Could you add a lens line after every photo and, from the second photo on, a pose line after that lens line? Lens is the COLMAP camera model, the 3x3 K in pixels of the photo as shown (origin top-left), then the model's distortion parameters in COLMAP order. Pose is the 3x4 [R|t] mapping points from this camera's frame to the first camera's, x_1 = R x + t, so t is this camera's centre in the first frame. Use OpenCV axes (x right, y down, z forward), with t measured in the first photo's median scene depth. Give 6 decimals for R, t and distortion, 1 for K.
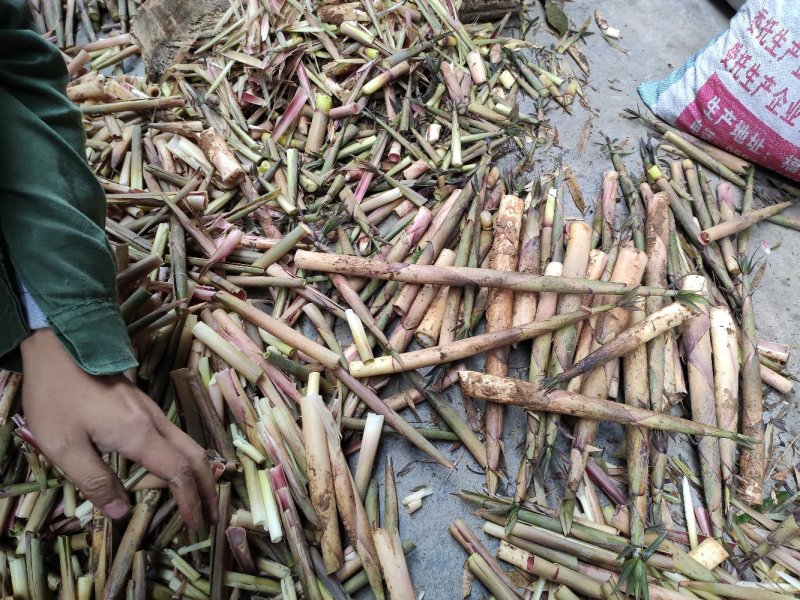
lens RADIAL K [[587.7, 0, 400.0], [0, 587.7, 300.0], [0, 0, 1]] dist [-0.002906, -0.002083]
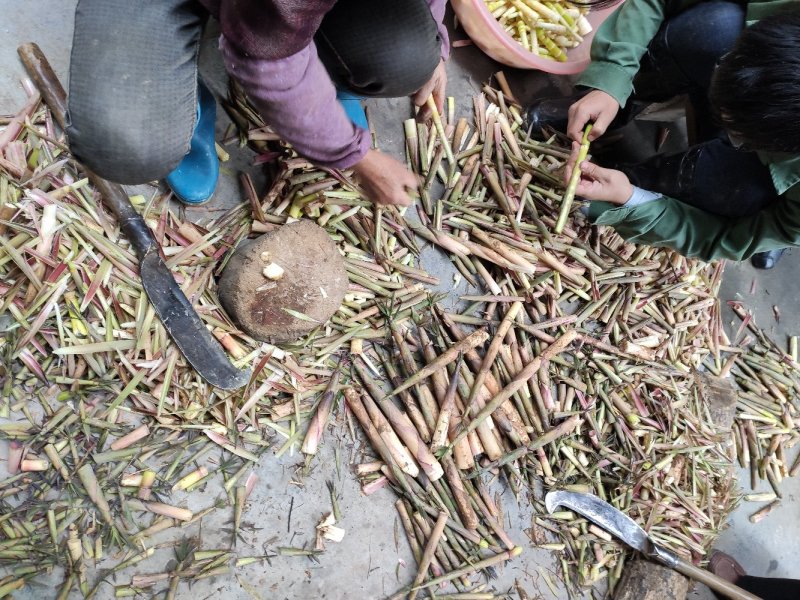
lens RADIAL K [[587.7, 0, 400.0], [0, 587.7, 300.0], [0, 0, 1]] dist [-0.002906, -0.002083]
pose [[-0.654852, 0.638470, -0.404381, 0.780193], [-0.750957, -0.609918, 0.253107, -0.058492], [-0.085038, 0.469420, 0.878870, -0.569055]]
